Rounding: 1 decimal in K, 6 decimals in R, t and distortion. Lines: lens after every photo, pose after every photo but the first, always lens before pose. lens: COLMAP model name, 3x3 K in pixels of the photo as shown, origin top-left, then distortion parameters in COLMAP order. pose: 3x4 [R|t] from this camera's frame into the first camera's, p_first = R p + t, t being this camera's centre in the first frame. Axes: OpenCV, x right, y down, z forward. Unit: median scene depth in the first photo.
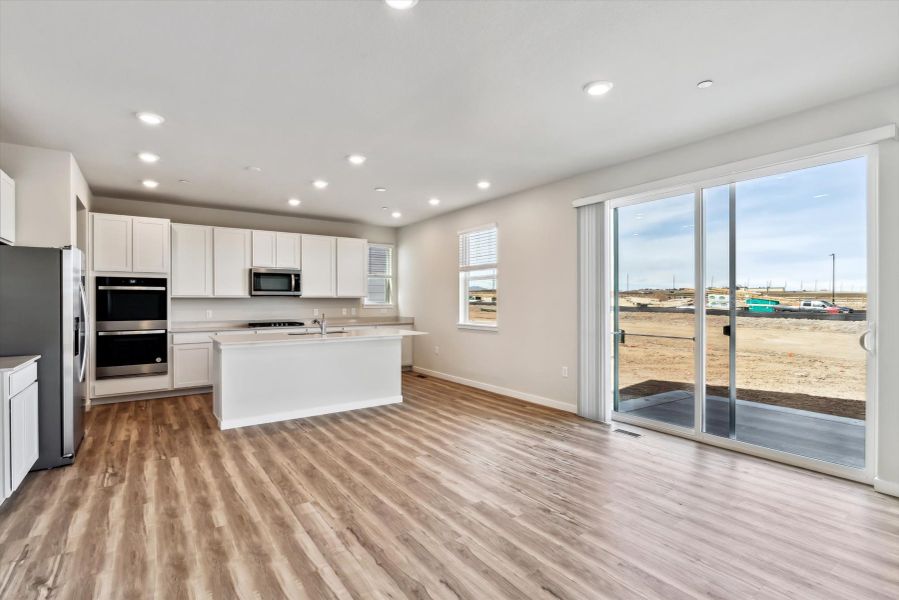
lens RADIAL K [[436.6, 0, 453.7], [0, 436.6, 301.7], [0, 0, 1]] dist [-0.013977, 0.001237]
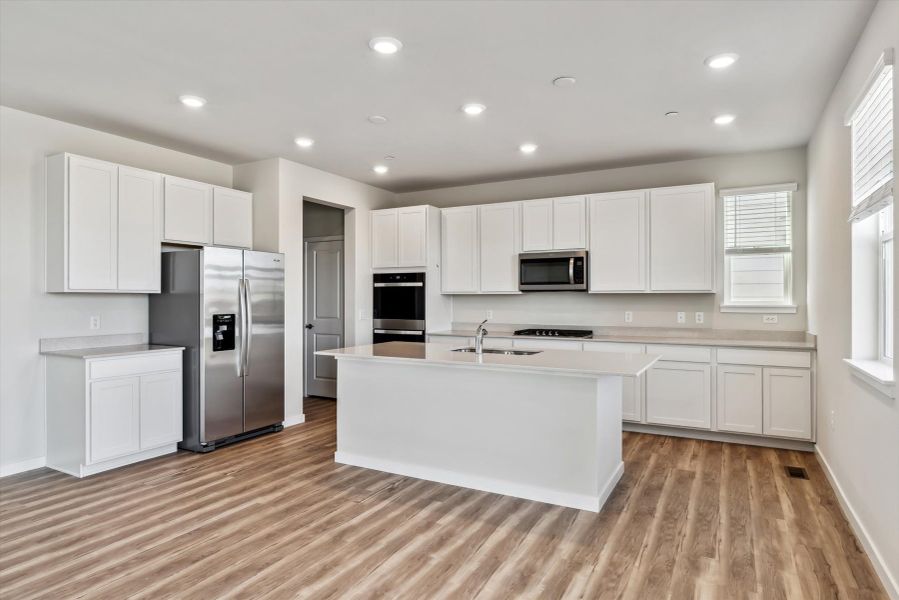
lens RADIAL K [[518.9, 0, 448.1], [0, 518.9, 300.1], [0, 0, 1]] dist [-0.012859, 0.002397]
pose [[0.439233, 0.004096, -0.898364, 0.407850], [-0.003428, 0.999990, 0.002883, -0.002148], [0.898366, 0.001814, 0.439243, 0.787824]]
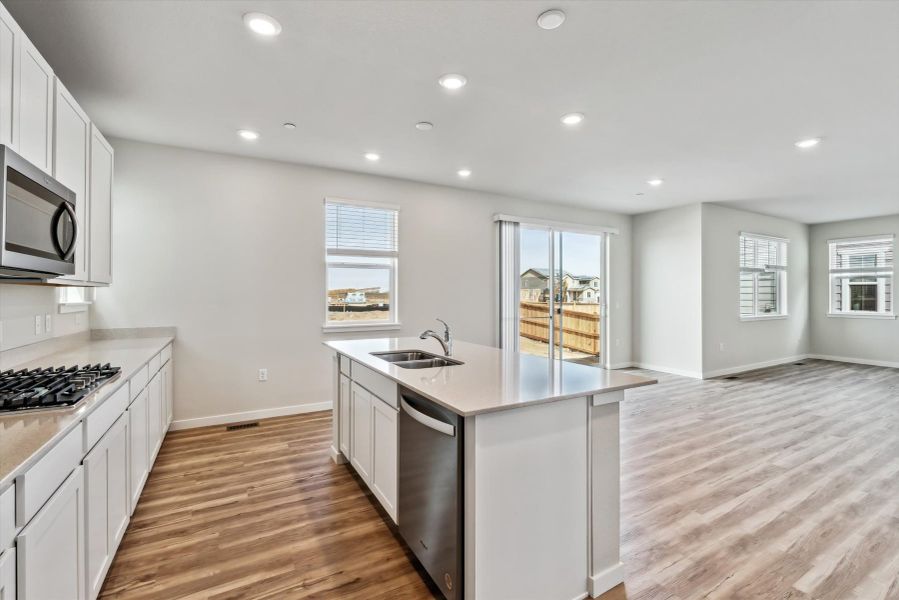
lens RADIAL K [[402.8, 0, 447.0], [0, 402.8, 292.8], [0, 0, 1]] dist [-0.009404, -0.000933]
pose [[0.095518, 0.005098, 0.995415, -0.988642], [0.003399, 0.999979, -0.005447, -0.001742], [-0.995422, 0.003904, 0.095498, 1.167246]]
